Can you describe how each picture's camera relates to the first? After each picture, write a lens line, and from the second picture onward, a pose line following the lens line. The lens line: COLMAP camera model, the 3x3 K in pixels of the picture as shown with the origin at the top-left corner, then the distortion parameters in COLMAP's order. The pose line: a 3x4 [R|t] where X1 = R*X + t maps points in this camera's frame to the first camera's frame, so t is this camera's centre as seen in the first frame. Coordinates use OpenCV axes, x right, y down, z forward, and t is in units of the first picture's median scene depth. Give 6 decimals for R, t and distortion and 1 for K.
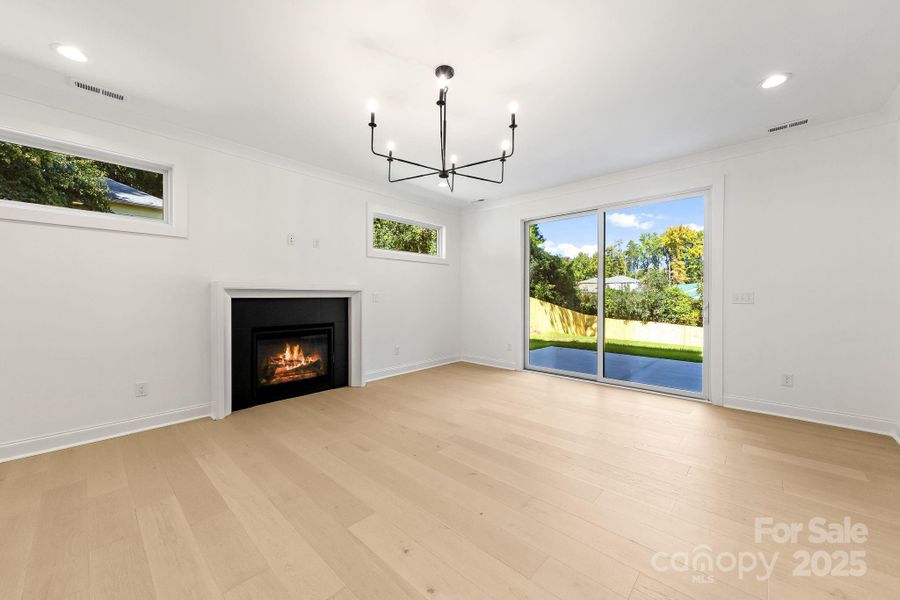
lens RADIAL K [[332.6, 0, 454.1], [0, 332.6, 300.0], [0, 0, 1]] dist [-0.000544, -0.000007]
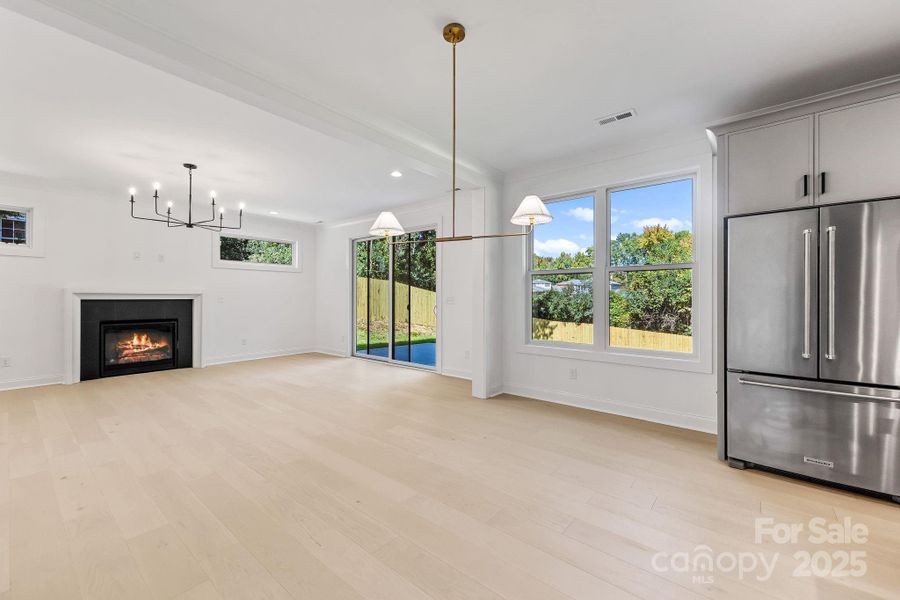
lens RADIAL K [[353.5, 0, 449.5], [0, 353.5, 298.1], [0, 0, 1]] dist [0.003072, 0.000120]
pose [[0.998545, 0.002137, 0.053890, 0.645662], [-0.001507, 0.999930, -0.011737, 0.002958], [-0.053911, 0.011639, 0.998478, -0.466580]]
